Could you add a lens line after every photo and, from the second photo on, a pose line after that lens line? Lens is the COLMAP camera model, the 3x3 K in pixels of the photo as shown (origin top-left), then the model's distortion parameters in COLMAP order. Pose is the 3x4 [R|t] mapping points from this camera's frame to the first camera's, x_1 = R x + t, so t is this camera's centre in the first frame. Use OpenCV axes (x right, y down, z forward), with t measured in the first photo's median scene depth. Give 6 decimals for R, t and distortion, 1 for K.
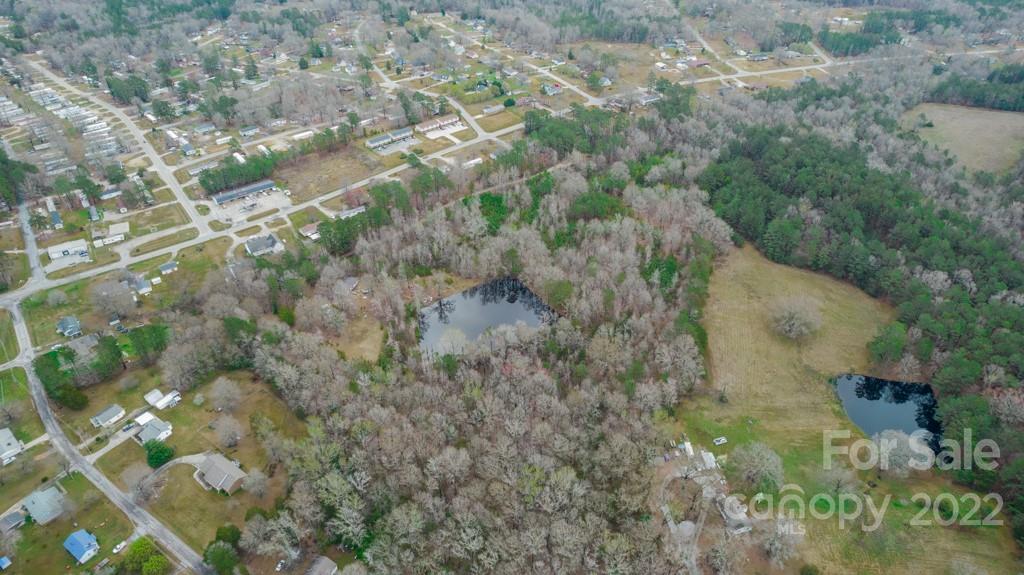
lens RADIAL K [[657.9, 0, 518.7], [0, 657.9, 281.9], [0, 0, 1]] dist [-0.080292, 0.076978]
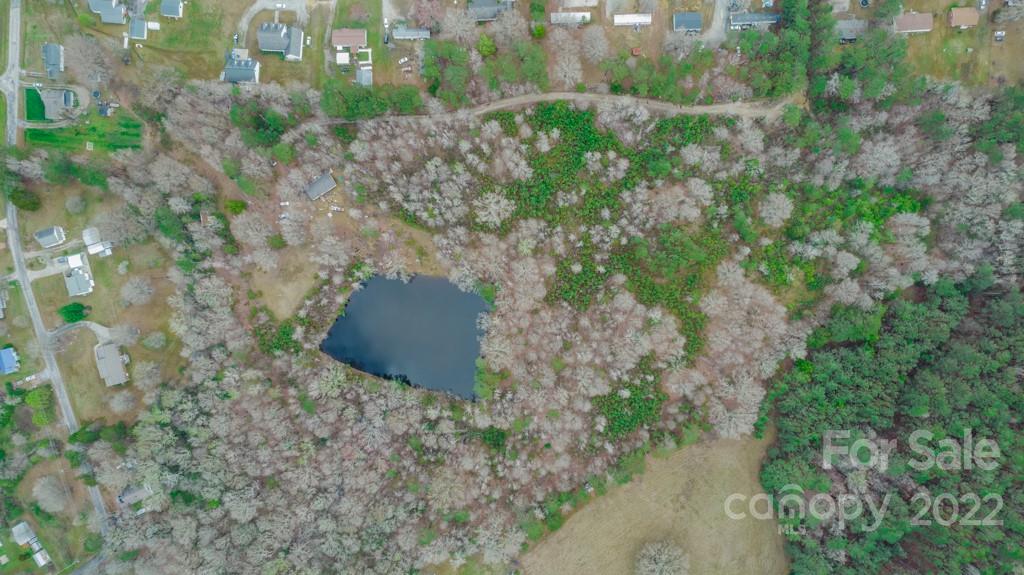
lens RADIAL K [[657.9, 0, 518.7], [0, 657.9, 281.9], [0, 0, 1]] dist [-0.080292, 0.076978]
pose [[0.760072, 0.649830, 0.003506, 0.007102], [-0.367818, 0.425757, 0.826704, -0.614847], [0.535724, -0.629644, 0.562625, 0.492761]]
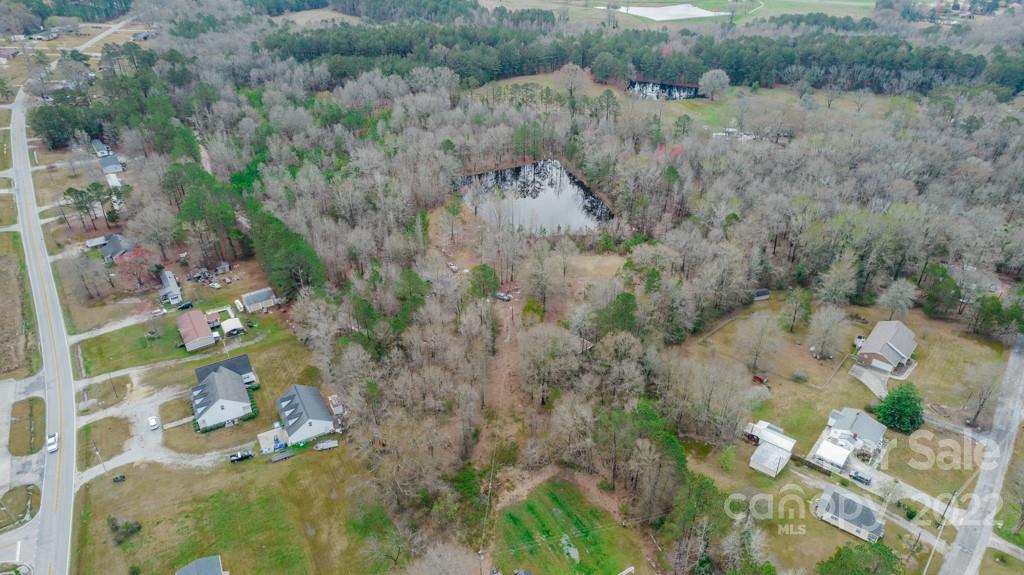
lens RADIAL K [[657.9, 0, 518.7], [0, 657.9, 281.9], [0, 0, 1]] dist [-0.080292, 0.076978]
pose [[0.115040, -0.511671, 0.851445, -0.622207], [0.577015, 0.732125, 0.362005, -0.132735], [-0.808591, 0.449651, 0.379465, 0.610120]]
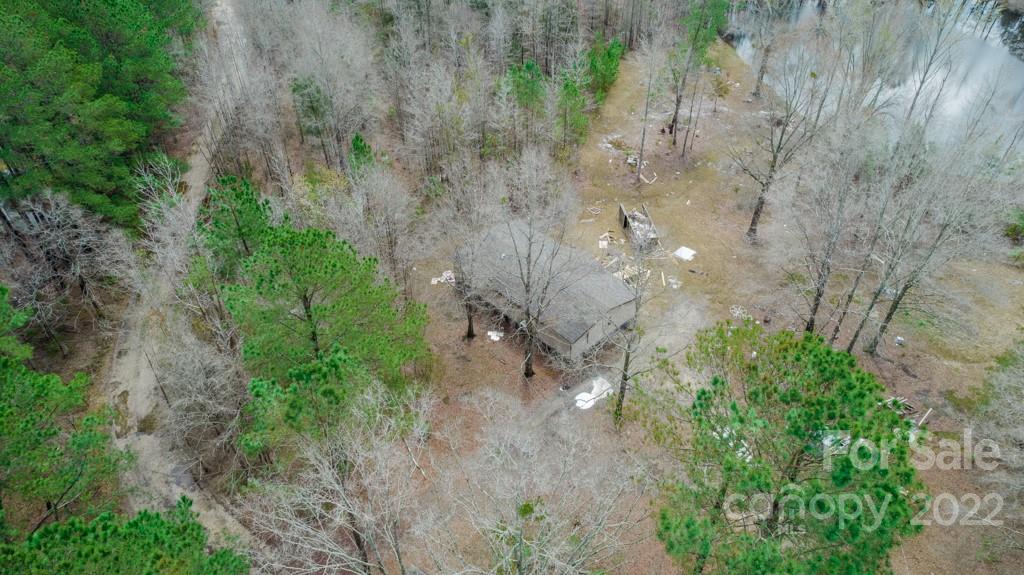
lens RADIAL K [[657.9, 0, 518.7], [0, 657.9, 281.9], [0, 0, 1]] dist [-0.080292, 0.076978]
pose [[0.501740, -0.545813, 0.671077, -0.302356], [0.503873, 0.815004, 0.286147, -0.029794], [-0.703114, 0.194566, 0.683941, 0.764448]]
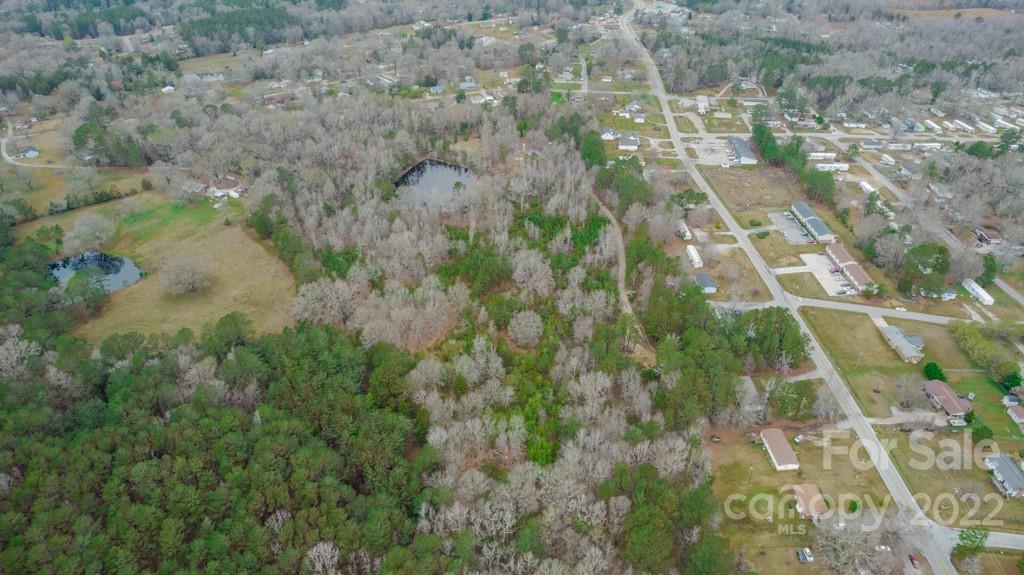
lens RADIAL K [[657.9, 0, 518.7], [0, 657.9, 281.9], [0, 0, 1]] dist [-0.080292, 0.076978]
pose [[-0.640647, 0.422003, -0.641471, 0.566732], [-0.439649, 0.483317, 0.757042, -0.687053], [0.629508, 0.767019, -0.124102, 1.115048]]
